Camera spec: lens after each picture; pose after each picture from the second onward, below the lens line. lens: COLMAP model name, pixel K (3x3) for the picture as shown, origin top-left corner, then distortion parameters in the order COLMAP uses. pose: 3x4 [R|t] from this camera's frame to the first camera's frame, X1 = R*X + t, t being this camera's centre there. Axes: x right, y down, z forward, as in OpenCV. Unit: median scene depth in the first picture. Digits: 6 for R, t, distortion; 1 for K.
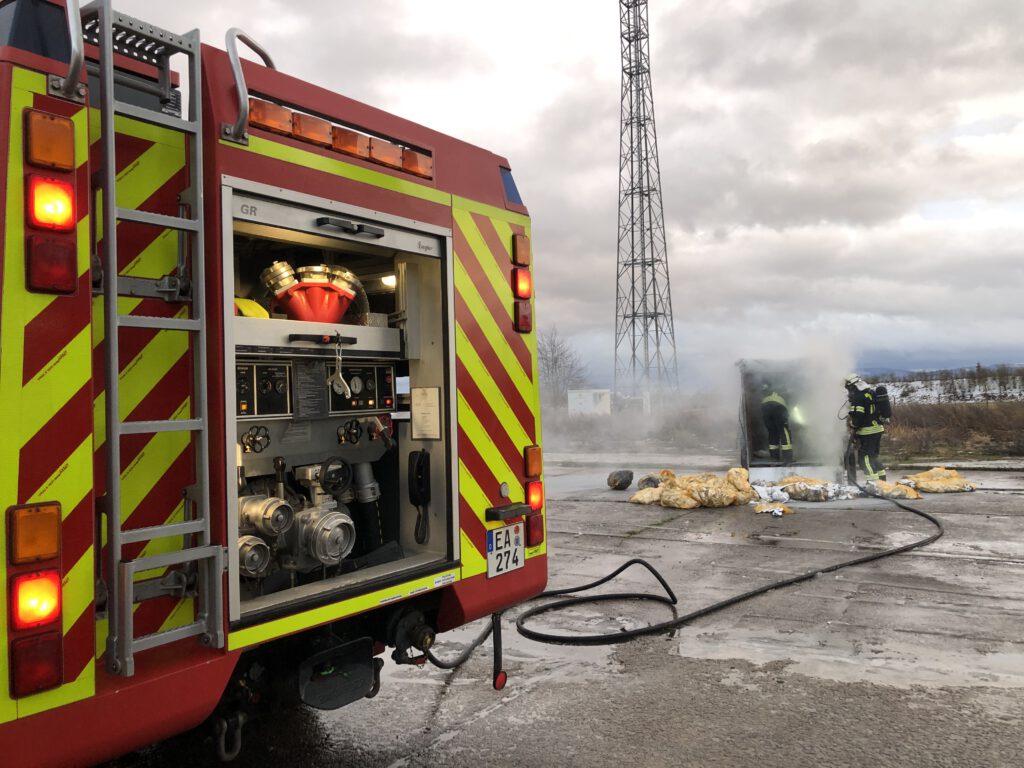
lens RADIAL K [[846.5, 0, 512.0], [0, 846.5, 384.0], [0, 0, 1]] dist [0.037225, 0.000412]
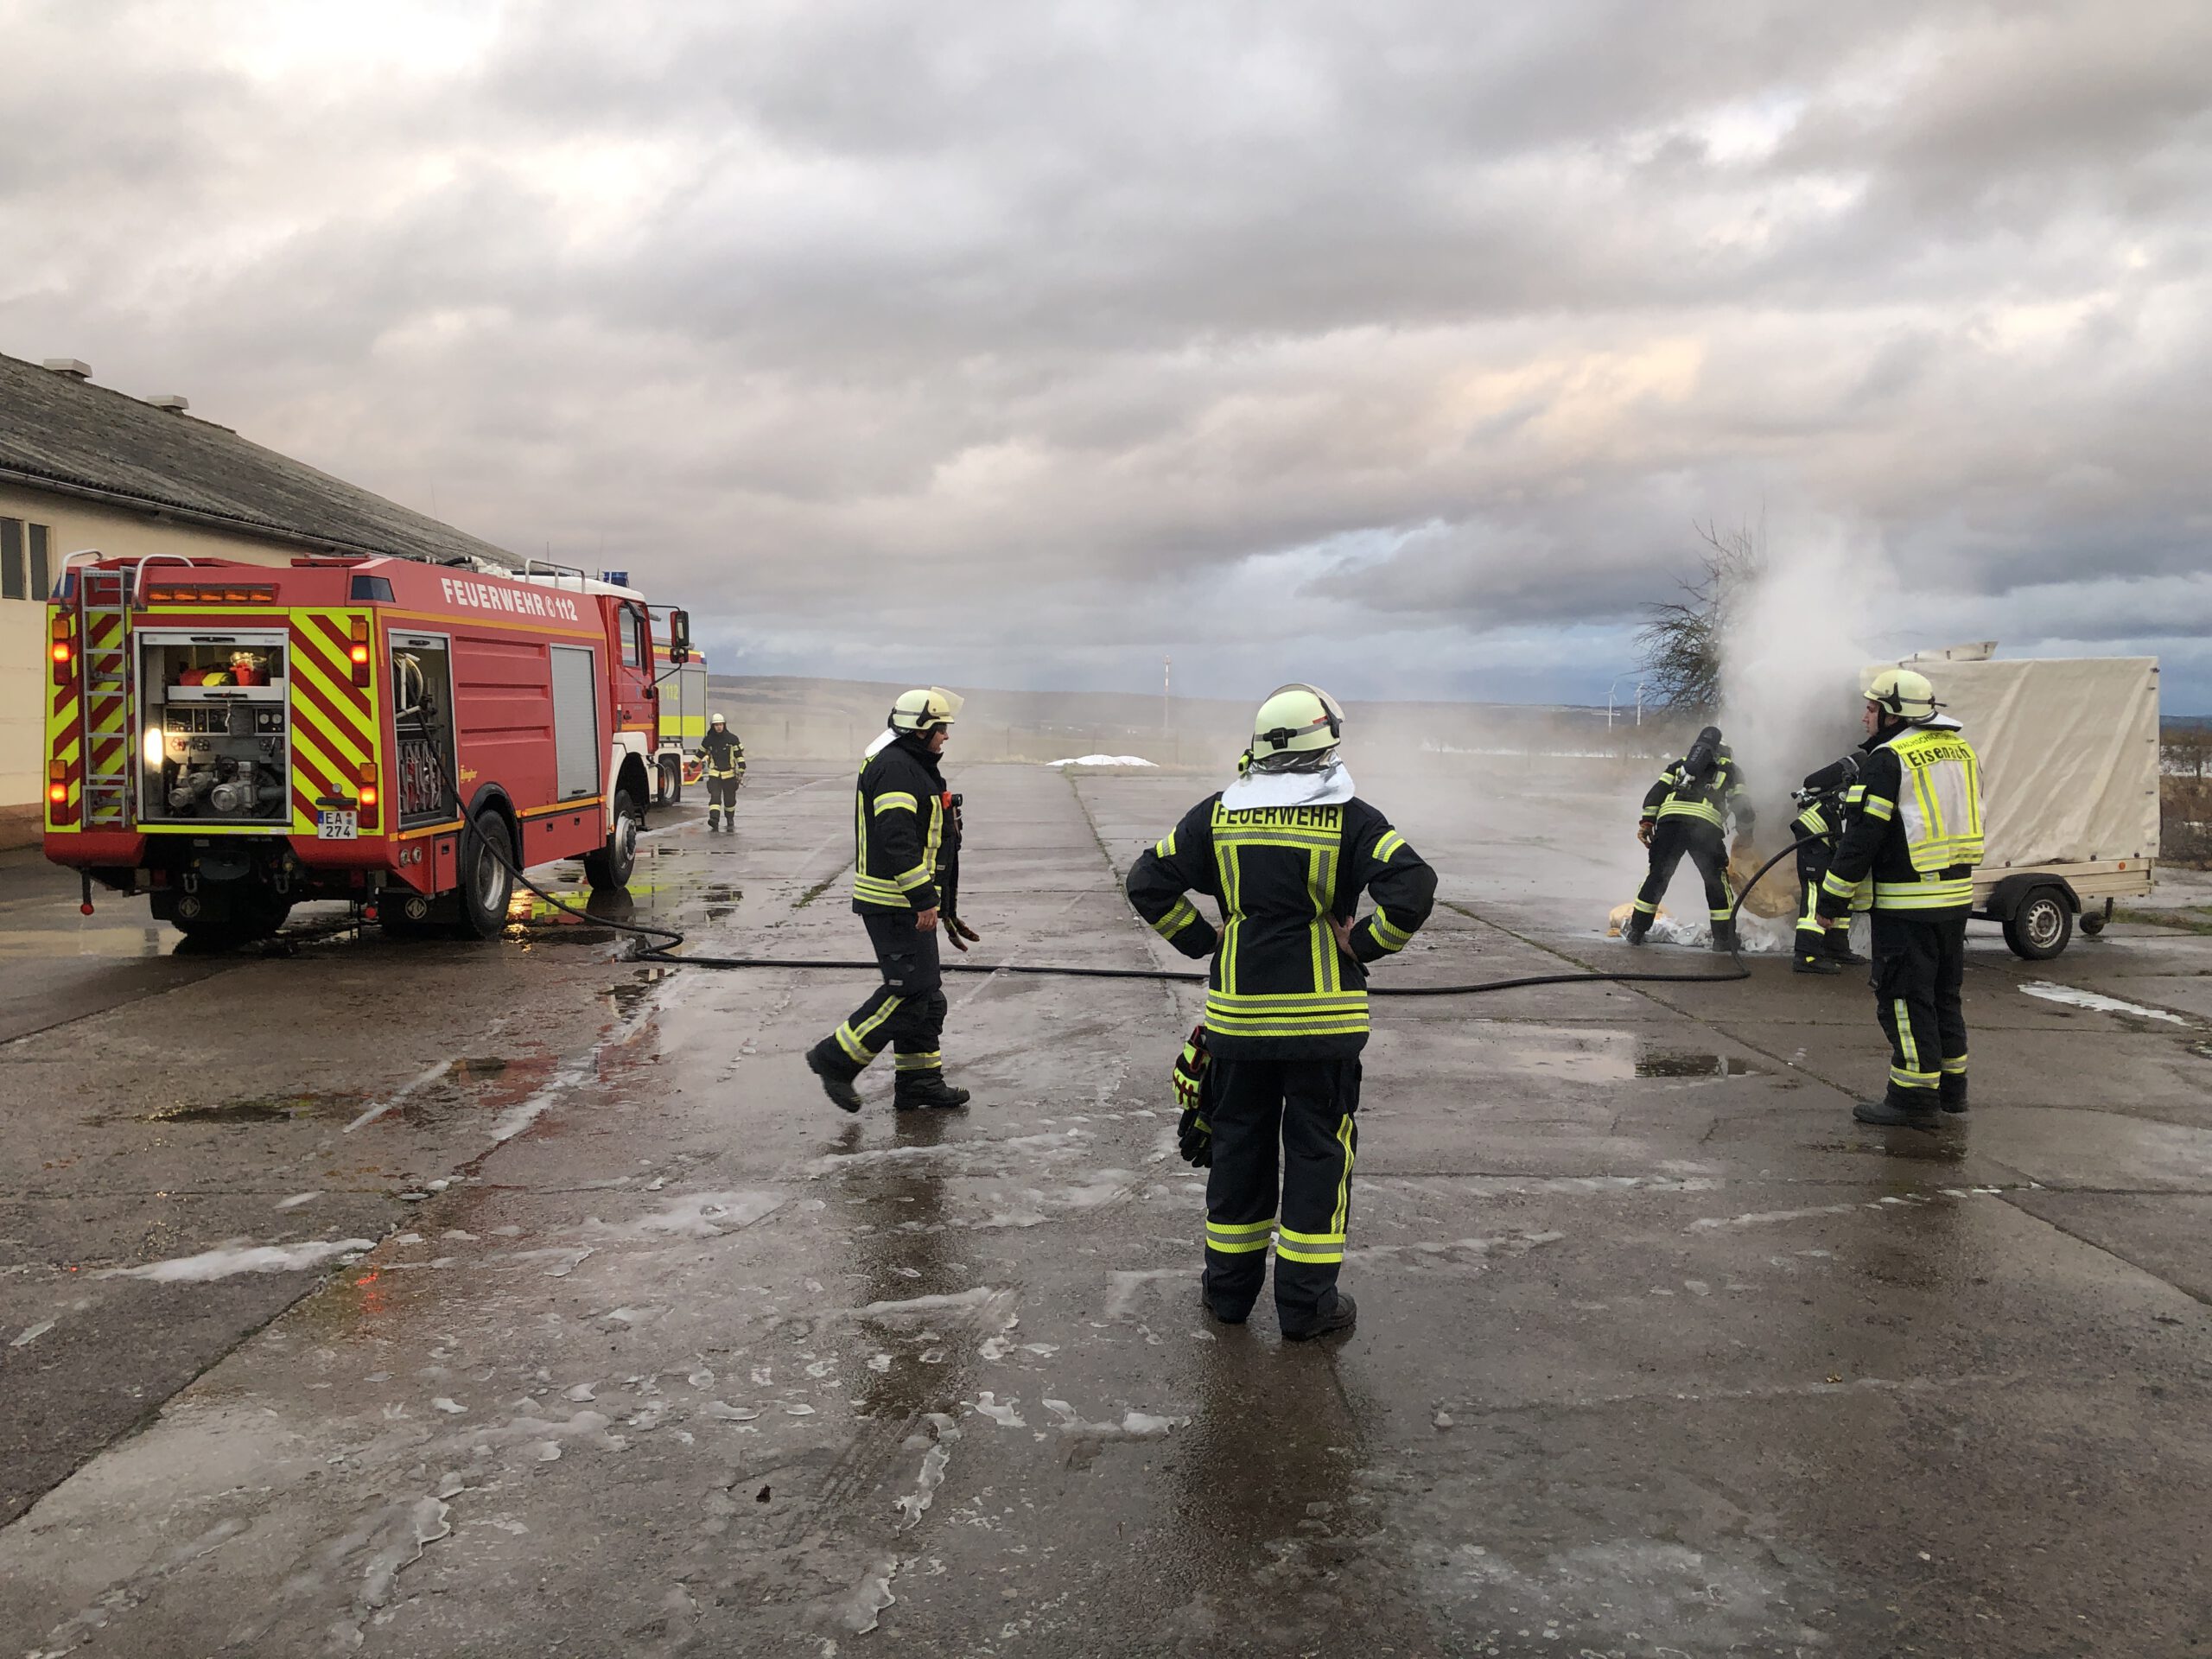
lens RADIAL K [[1828.5, 0, 1106.0], [0, 1828.5, 829.5], [0, 0, 1]] dist [0.037225, 0.000412]
pose [[0.532960, 0.103558, -0.839779, 3.828265], [-0.008895, 0.993113, 0.116822, -0.223969], [0.846094, -0.054792, 0.530211, 0.396927]]
